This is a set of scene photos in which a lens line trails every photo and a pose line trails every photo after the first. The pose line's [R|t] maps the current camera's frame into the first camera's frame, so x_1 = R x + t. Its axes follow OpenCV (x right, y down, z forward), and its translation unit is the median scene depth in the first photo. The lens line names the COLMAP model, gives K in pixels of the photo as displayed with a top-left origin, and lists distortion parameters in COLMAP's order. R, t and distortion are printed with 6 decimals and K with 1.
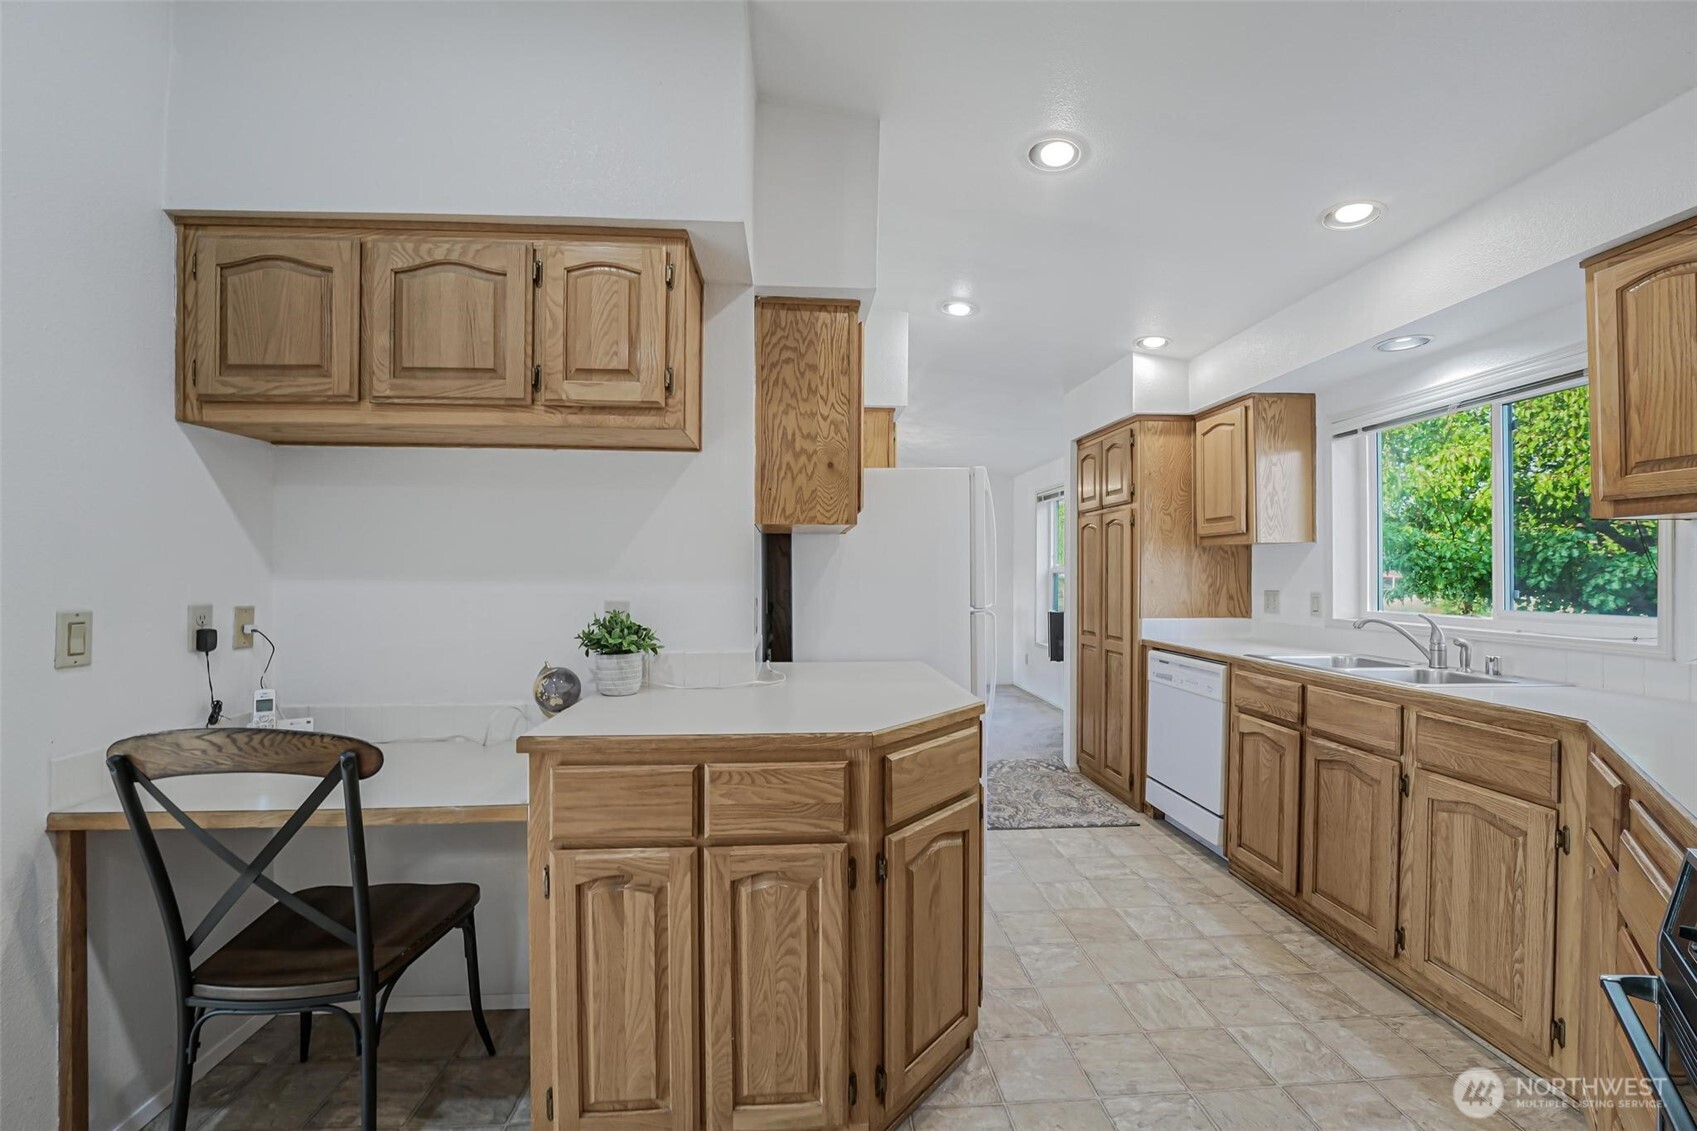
lens RADIAL K [[684.3, 0, 857.7], [0, 684.3, 574.9], [0, 0, 1]] dist [-0.022307, -0.000028]
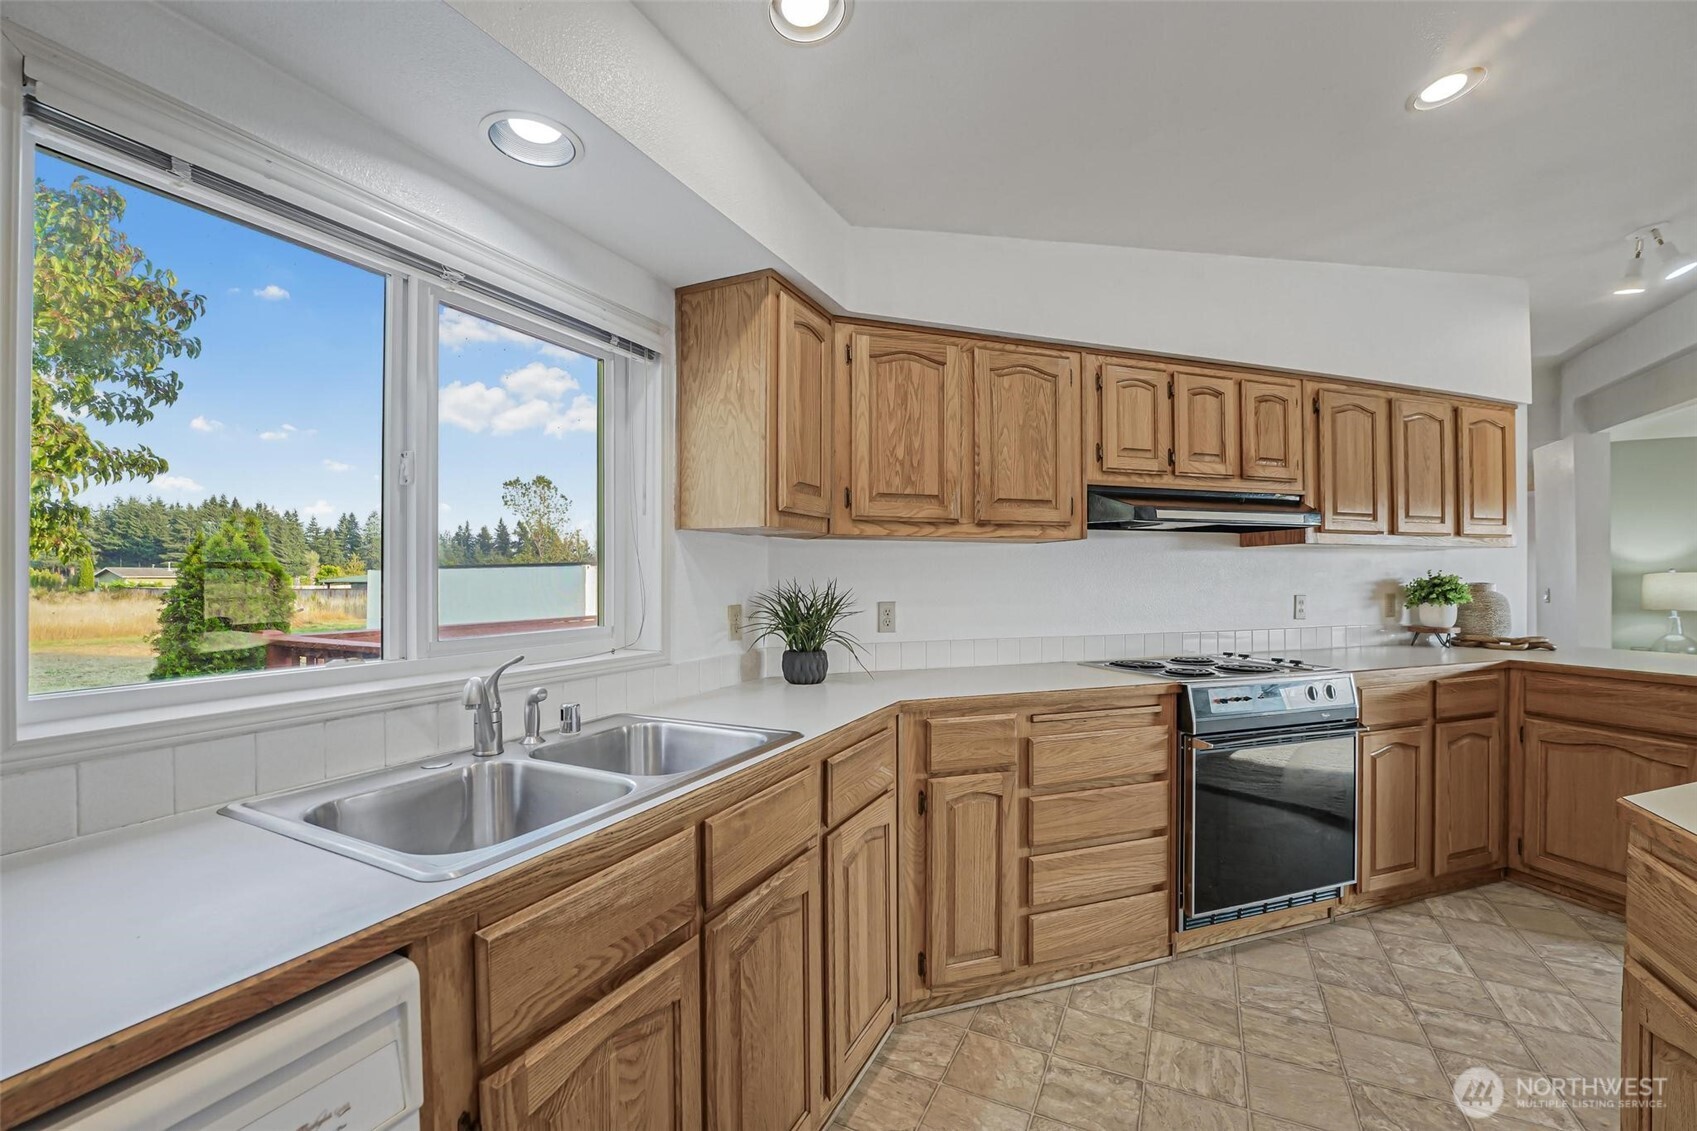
lens RADIAL K [[733.7, 0, 847.4], [0, 733.7, 572.8], [0, 0, 1]] dist [0.005025, 0.000210]
pose [[-0.865412, 0.002883, 0.501052, 0.381808], [0.000903, 0.999991, -0.004193, -0.006410], [-0.501060, -0.003176, -0.865407, 1.629218]]
